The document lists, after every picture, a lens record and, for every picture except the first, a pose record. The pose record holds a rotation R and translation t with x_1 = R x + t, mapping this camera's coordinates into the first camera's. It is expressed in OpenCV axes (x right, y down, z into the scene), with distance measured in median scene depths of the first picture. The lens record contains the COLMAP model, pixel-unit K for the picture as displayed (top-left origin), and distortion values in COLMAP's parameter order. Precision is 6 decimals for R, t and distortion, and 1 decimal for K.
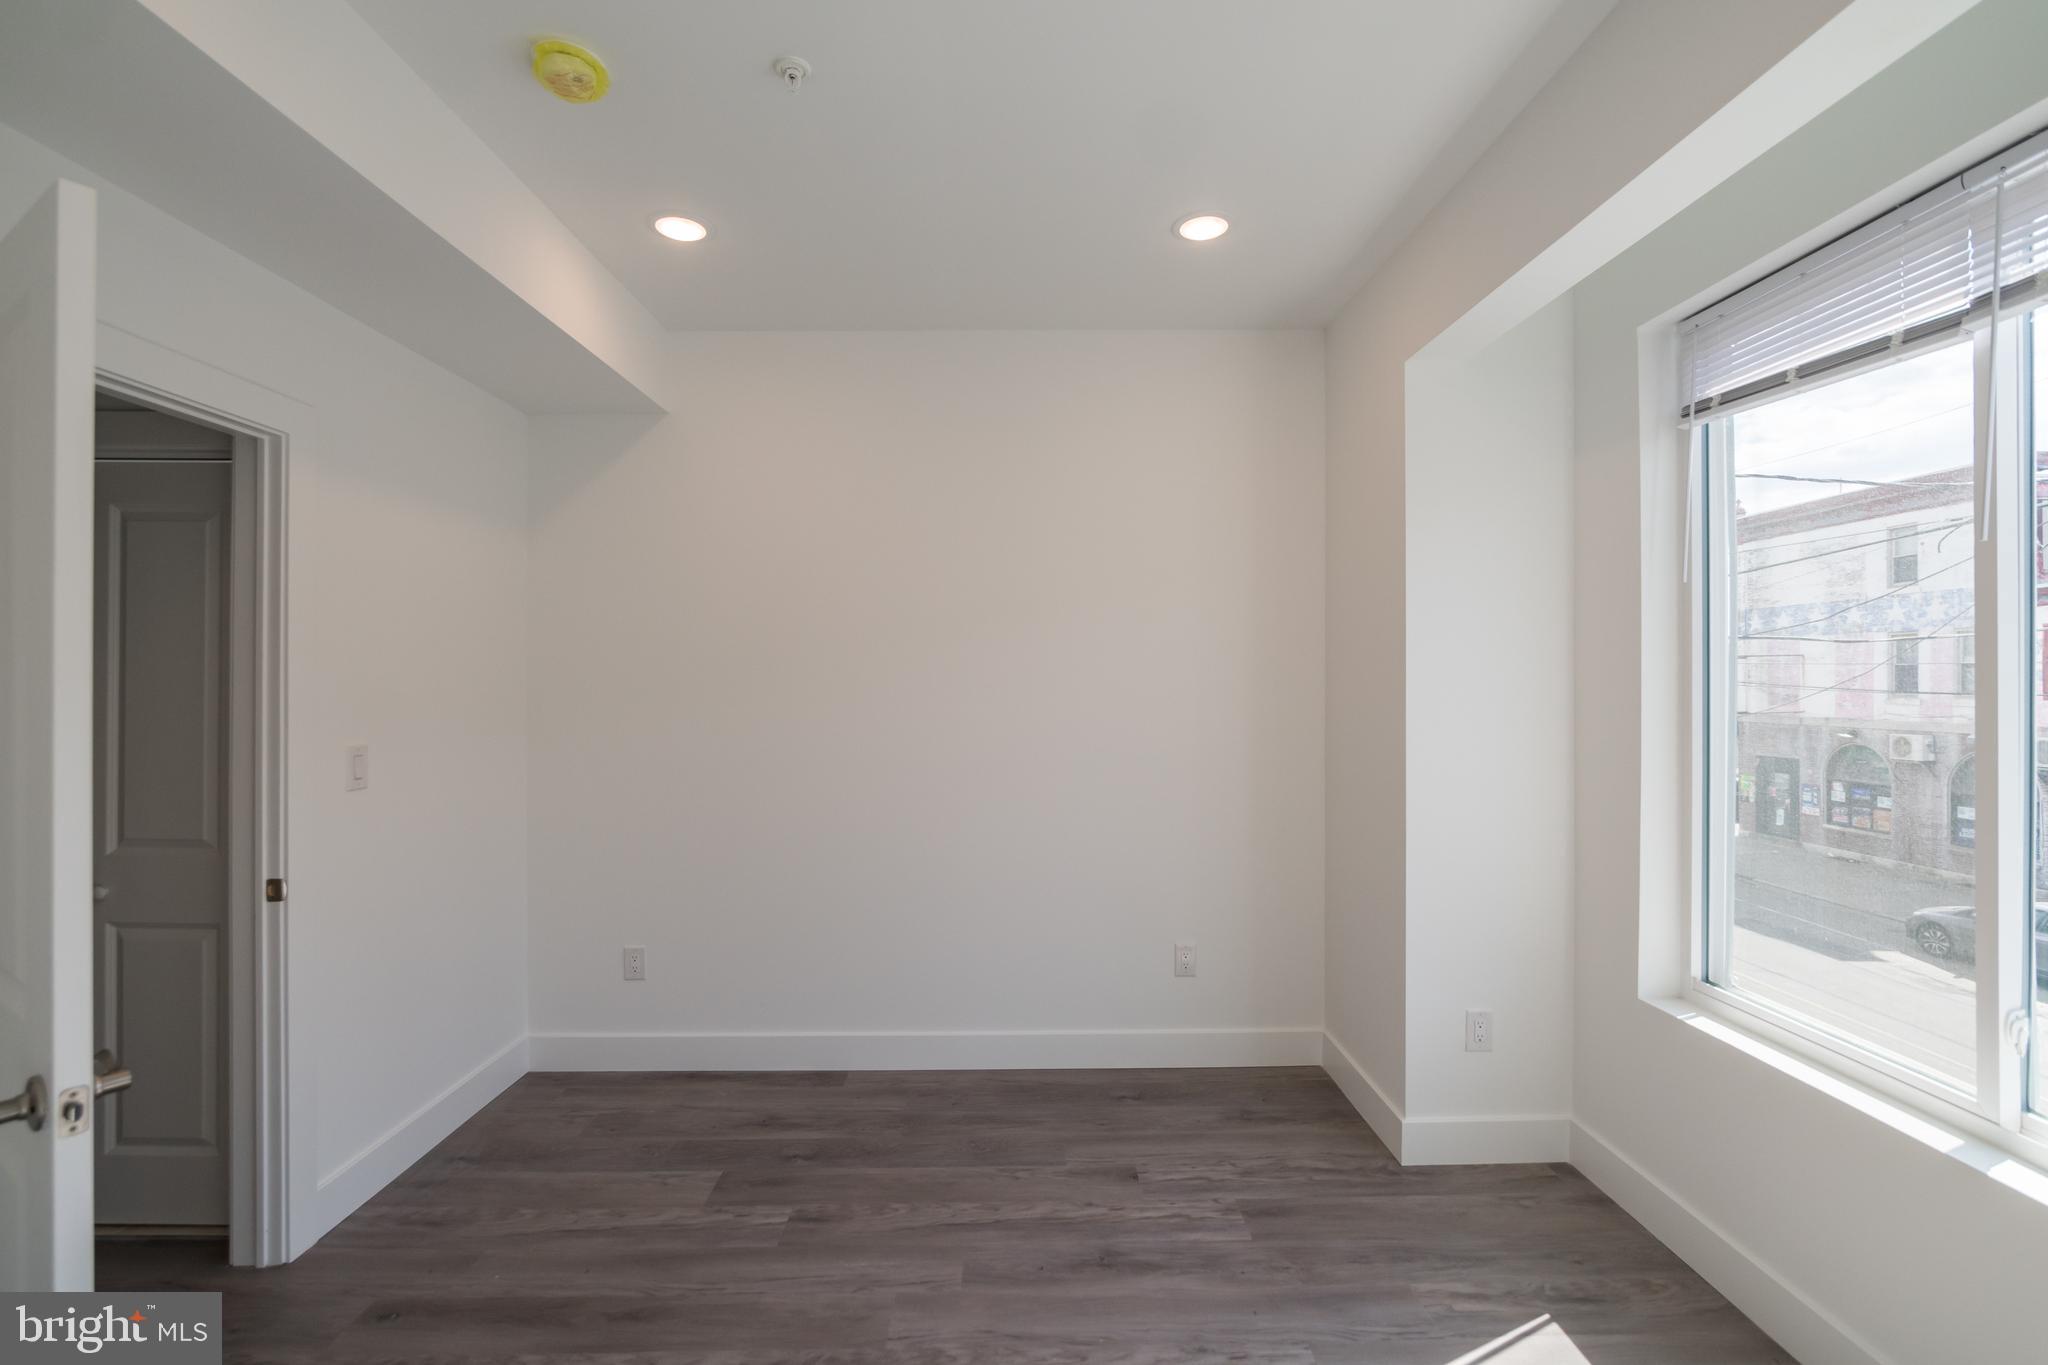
lens RADIAL K [[896.5, 0, 1018.2], [0, 896.5, 675.4], [0, 0, 1]] dist [-0.014471, -0.002330]
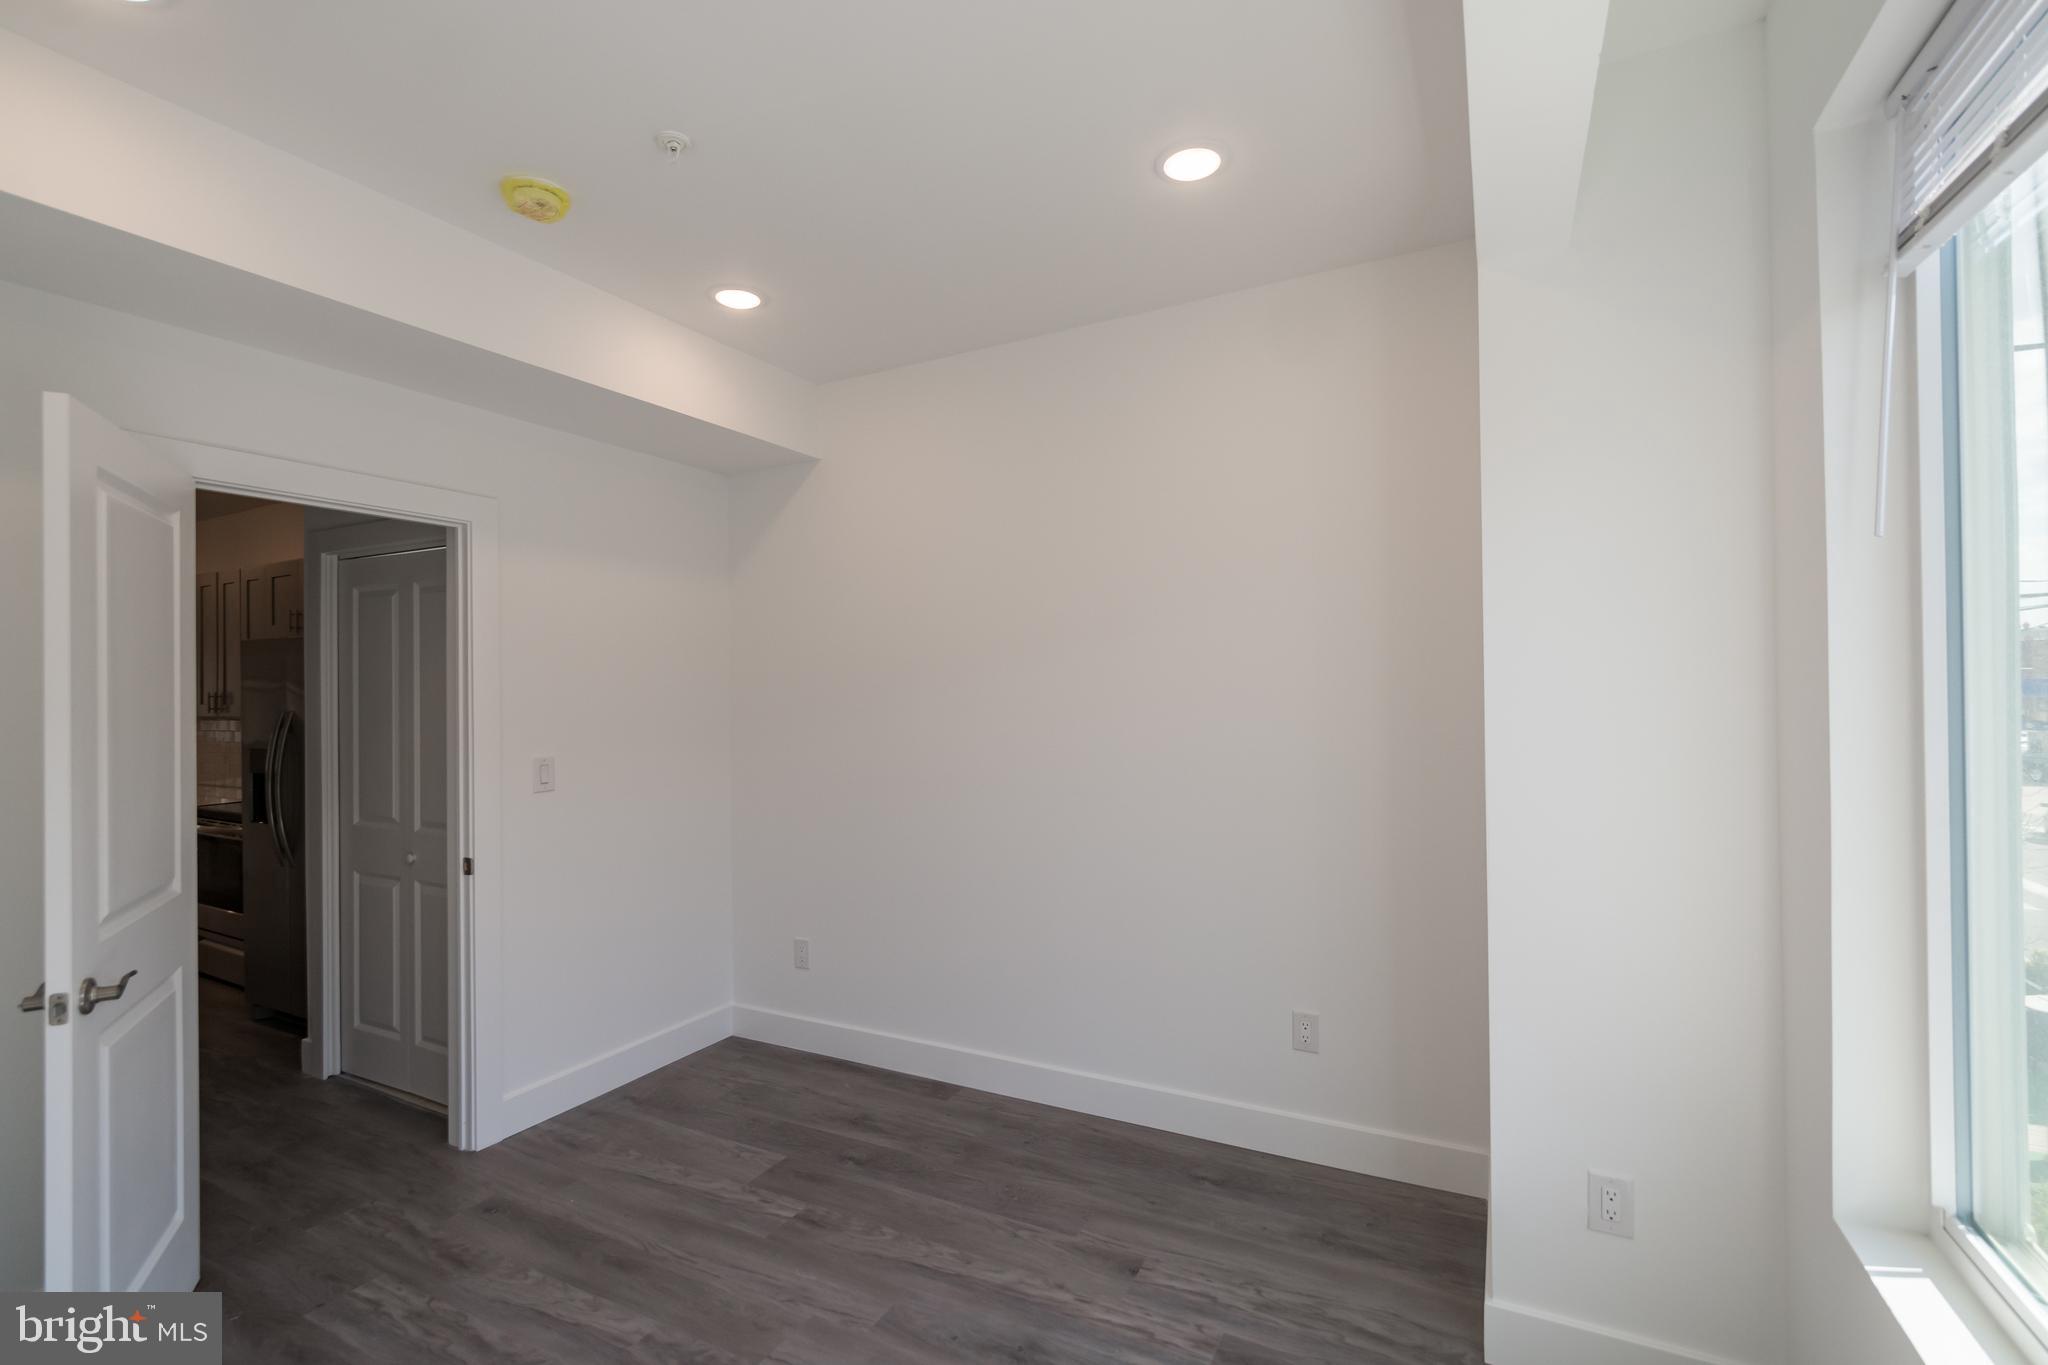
lens RADIAL K [[896.5, 0, 1012.7], [0, 896.5, 681.6], [0, 0, 1]] dist [-0.014471, -0.002330]
pose [[0.883144, -0.016956, -0.468796, 0.455303], [0.017033, 0.999847, -0.004075, -0.013669], [0.468793, -0.004386, 0.883297, 0.182255]]
